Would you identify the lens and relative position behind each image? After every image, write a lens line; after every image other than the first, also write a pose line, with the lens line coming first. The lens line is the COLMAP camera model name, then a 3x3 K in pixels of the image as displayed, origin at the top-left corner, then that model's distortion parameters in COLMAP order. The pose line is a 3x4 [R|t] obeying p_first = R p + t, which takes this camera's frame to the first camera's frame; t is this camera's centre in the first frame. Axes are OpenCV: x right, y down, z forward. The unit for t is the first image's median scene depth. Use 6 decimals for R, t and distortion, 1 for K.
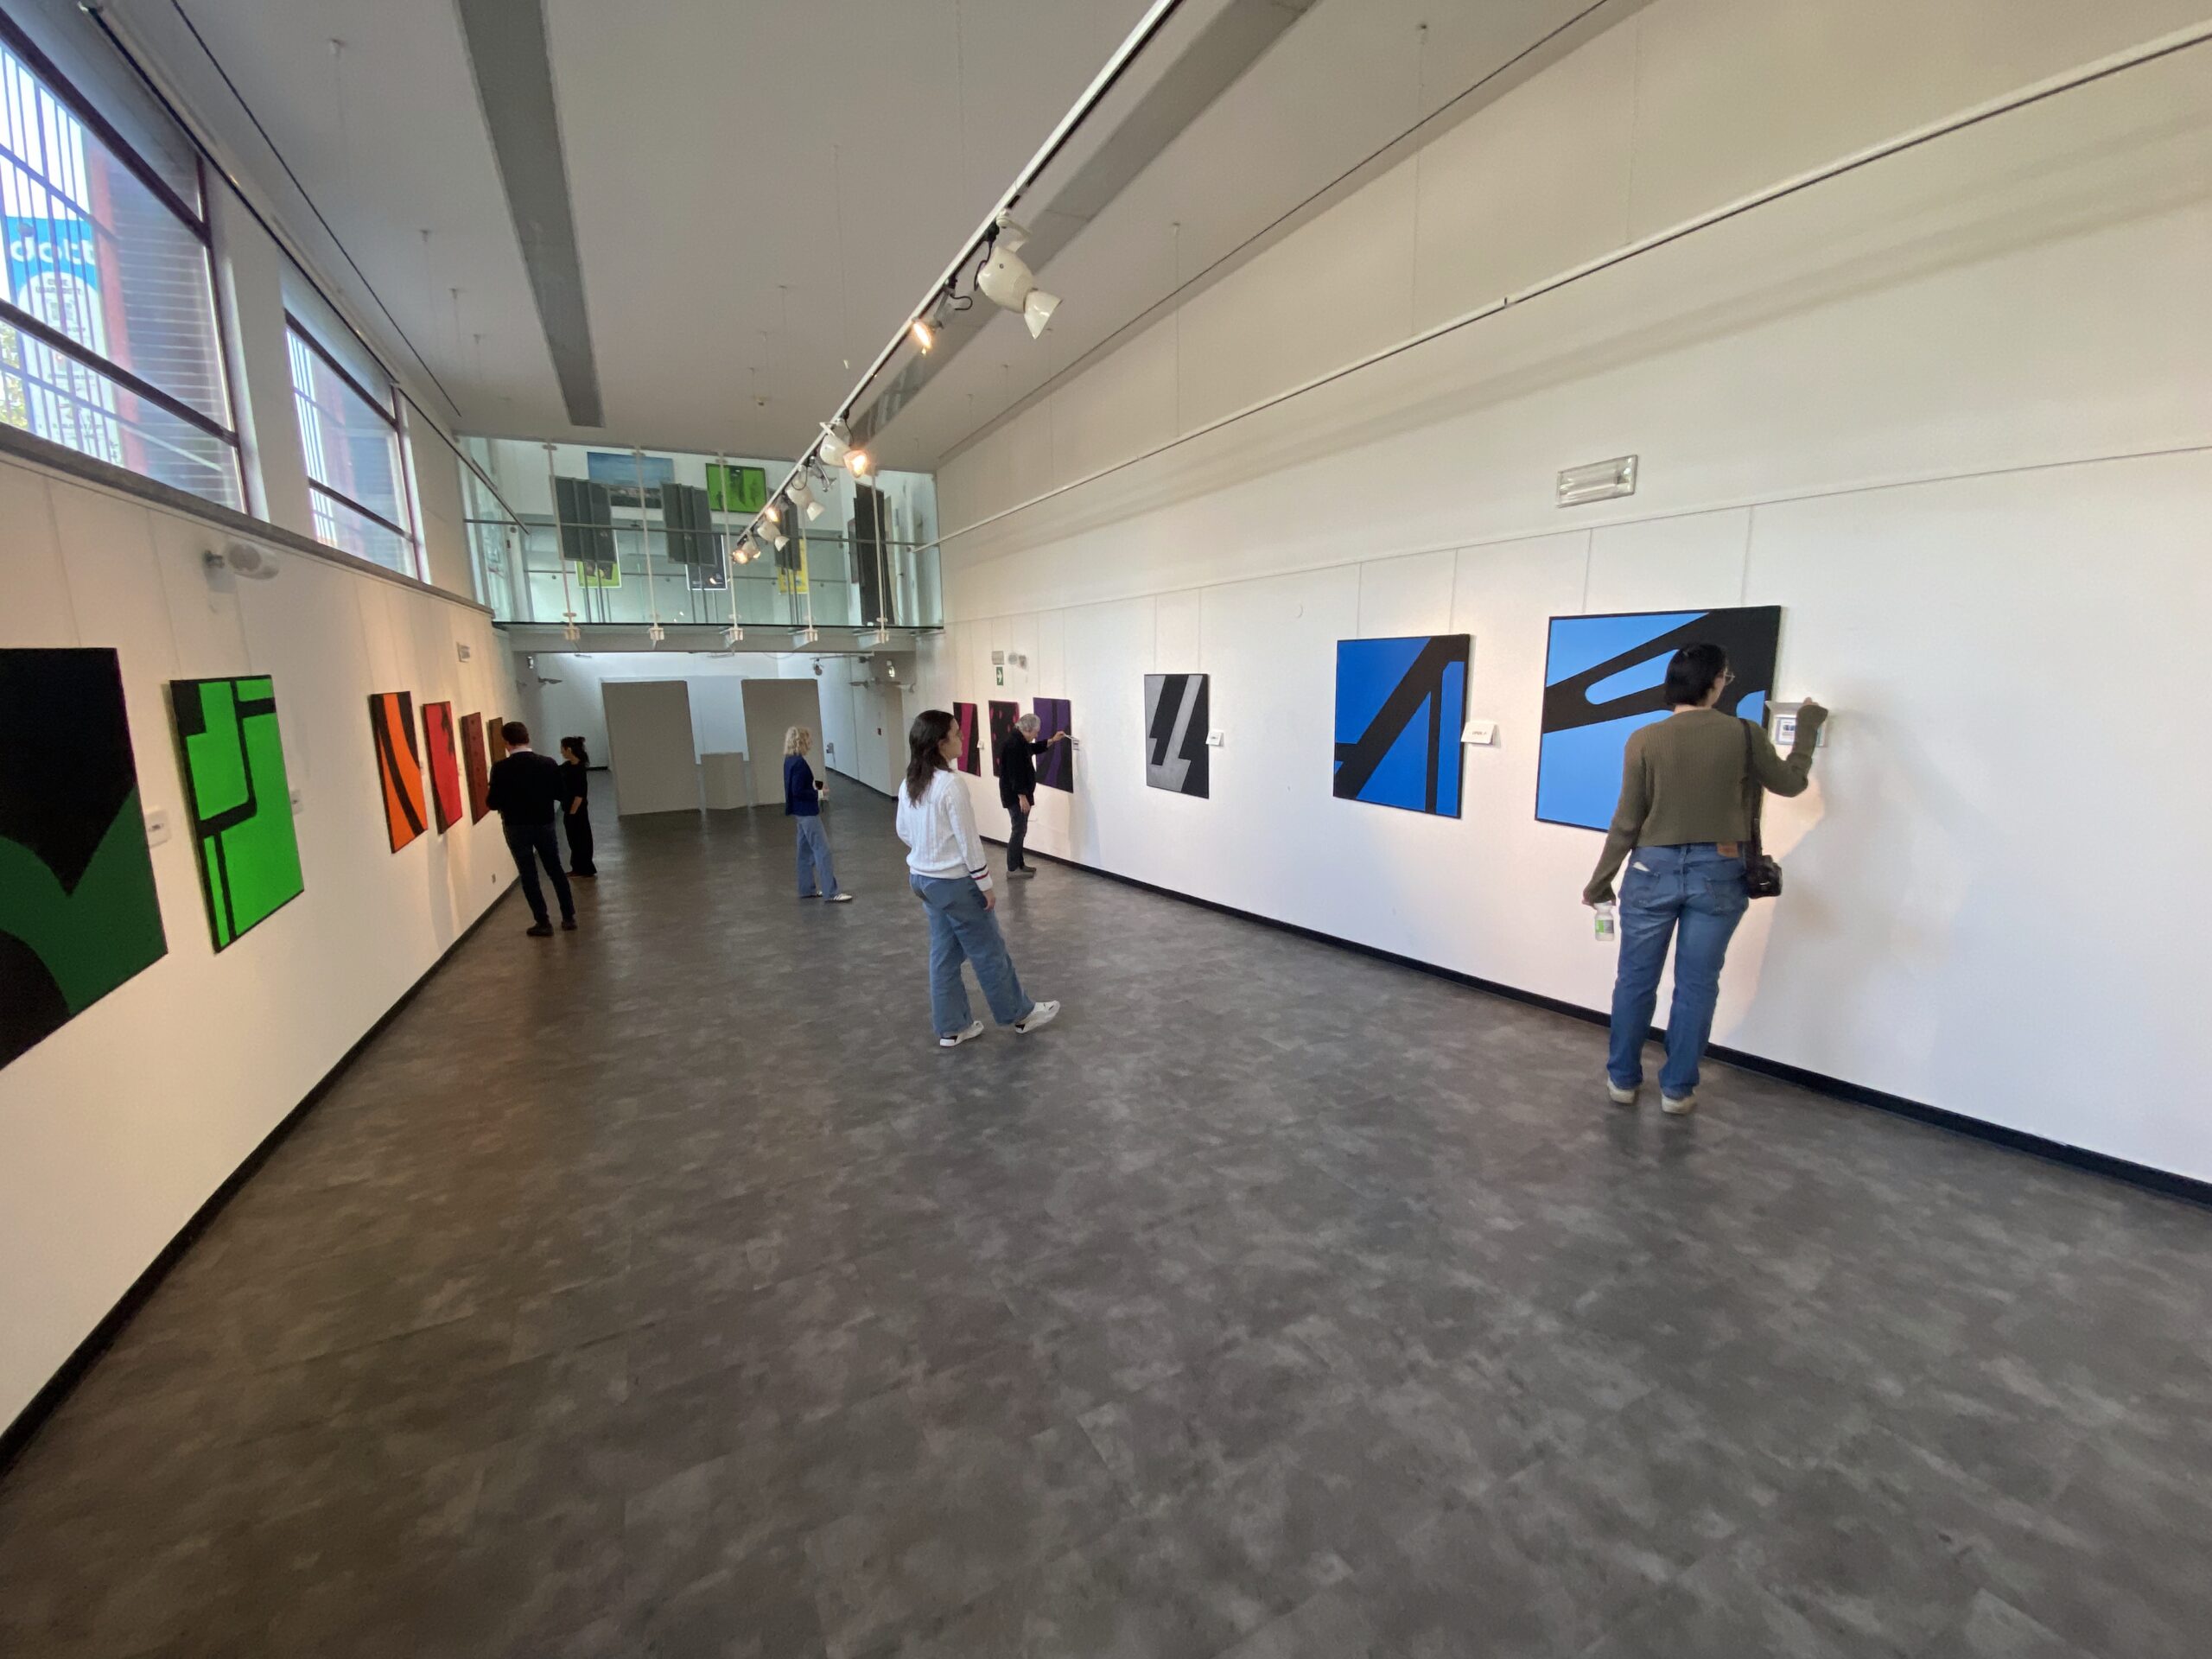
lens RADIAL K [[887.0, 0, 1101.9], [0, 887.0, 829.1], [0, 0, 1]] dist [0.015074, -0.016878]
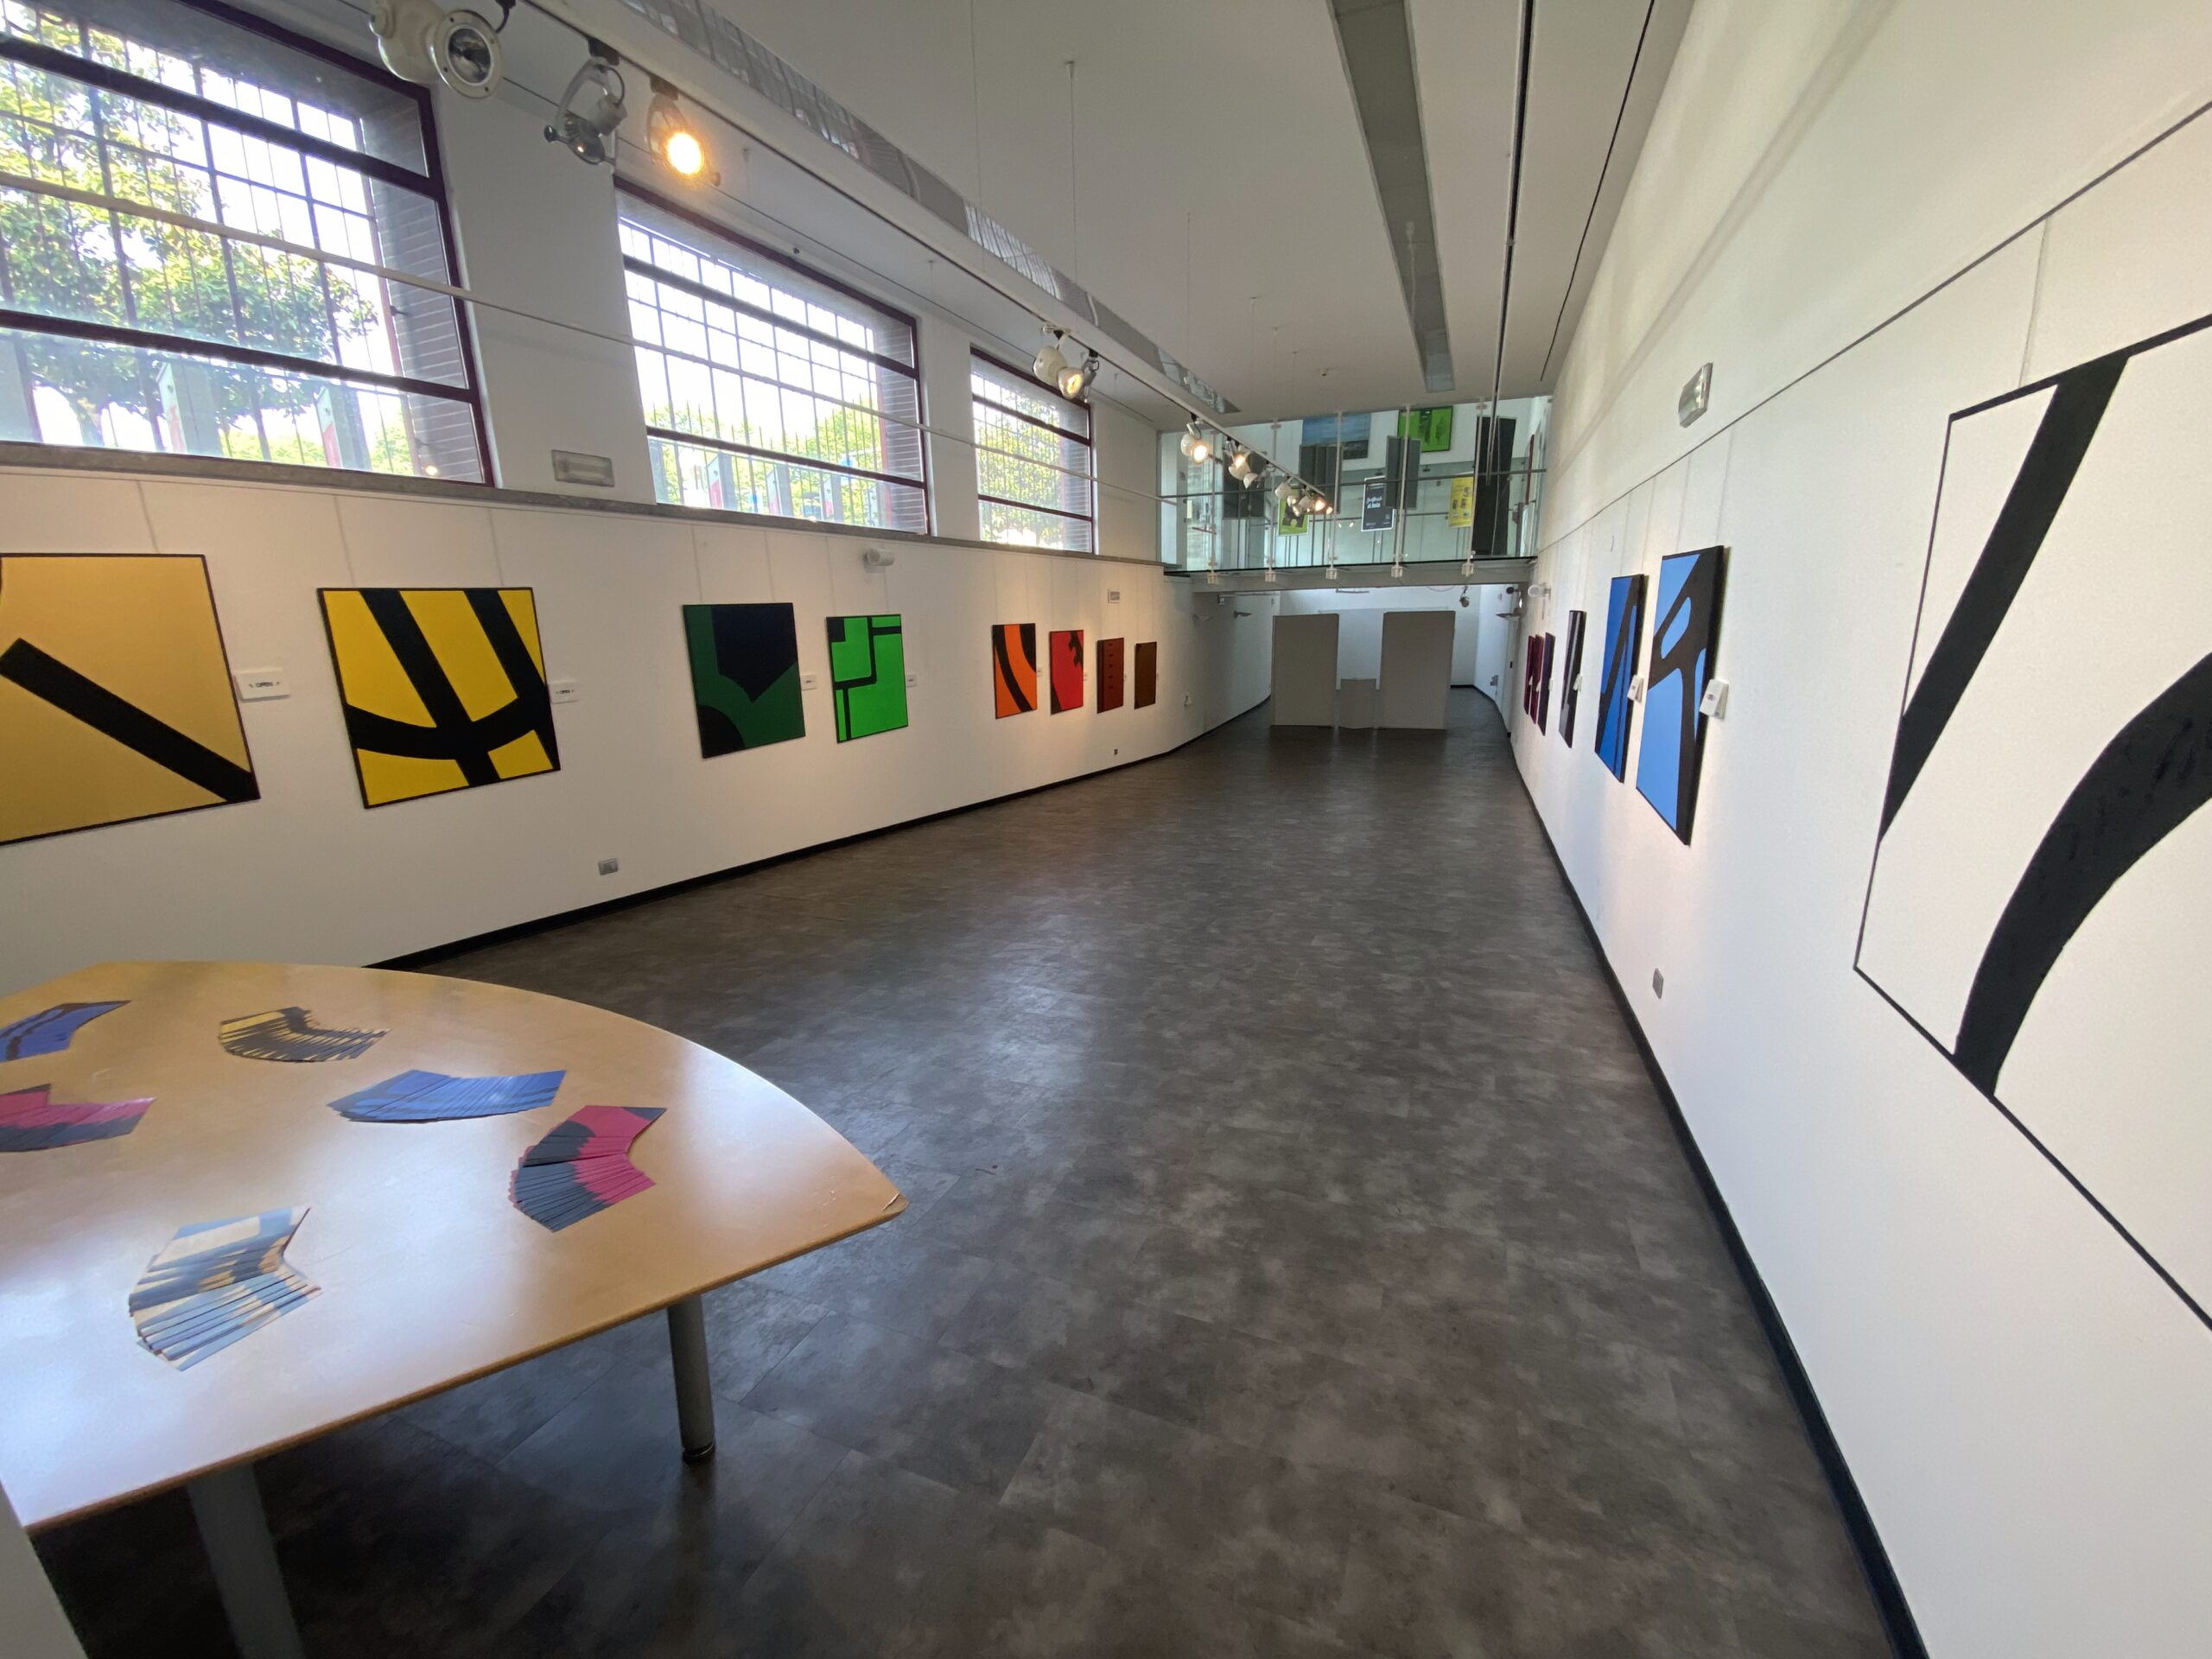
lens RADIAL K [[887.0, 0, 1097.7], [0, 887.0, 832.5], [0, 0, 1]] dist [0.015074, -0.016878]
pose [[0.651686, 0.187014, -0.735072, 1.222640], [-0.126801, 0.982351, 0.137510, -0.030546], [0.747815, 0.003594, 0.663898, 0.015860]]
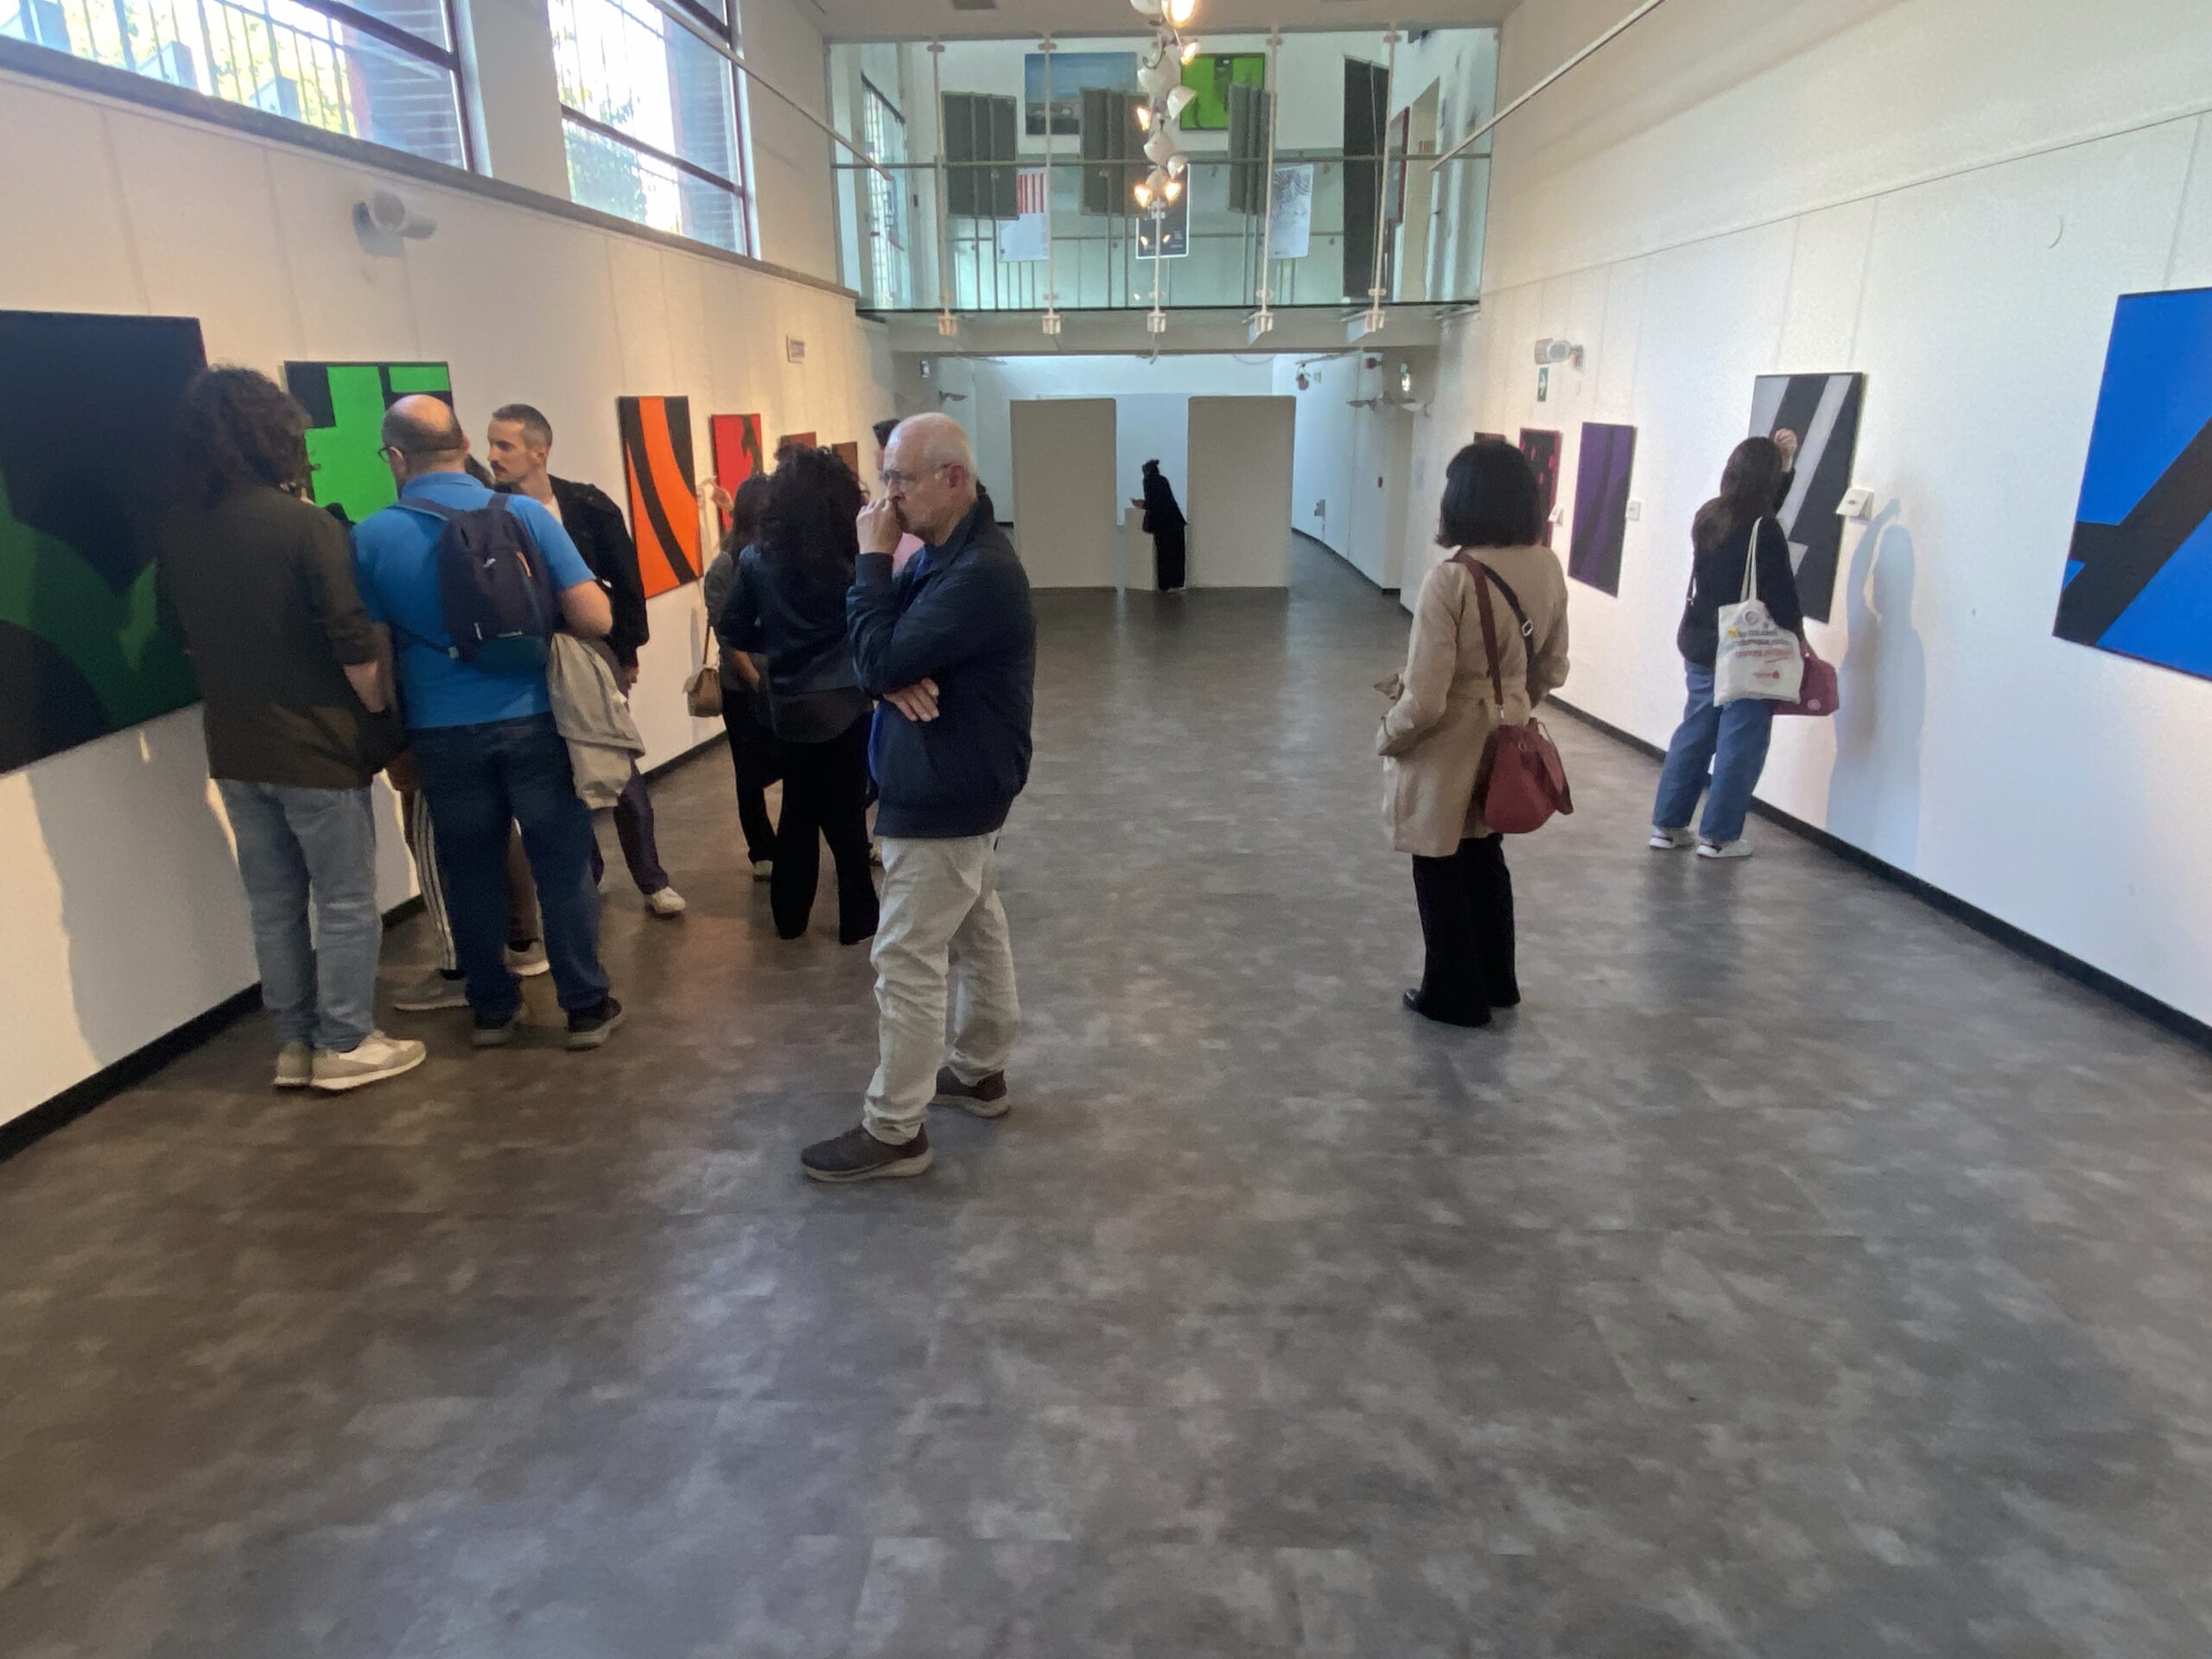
lens RADIAL K [[1347.0, 0, 1084.0], [0, 1347.0, 841.5], [0, 0, 1]] dist [0.033418, -0.036908]
pose [[0.869180, 0.162363, -0.467081, 0.329354], [-0.092678, 0.981309, 0.168652, -0.004905], [0.485733, -0.103300, 0.867982, 0.193571]]
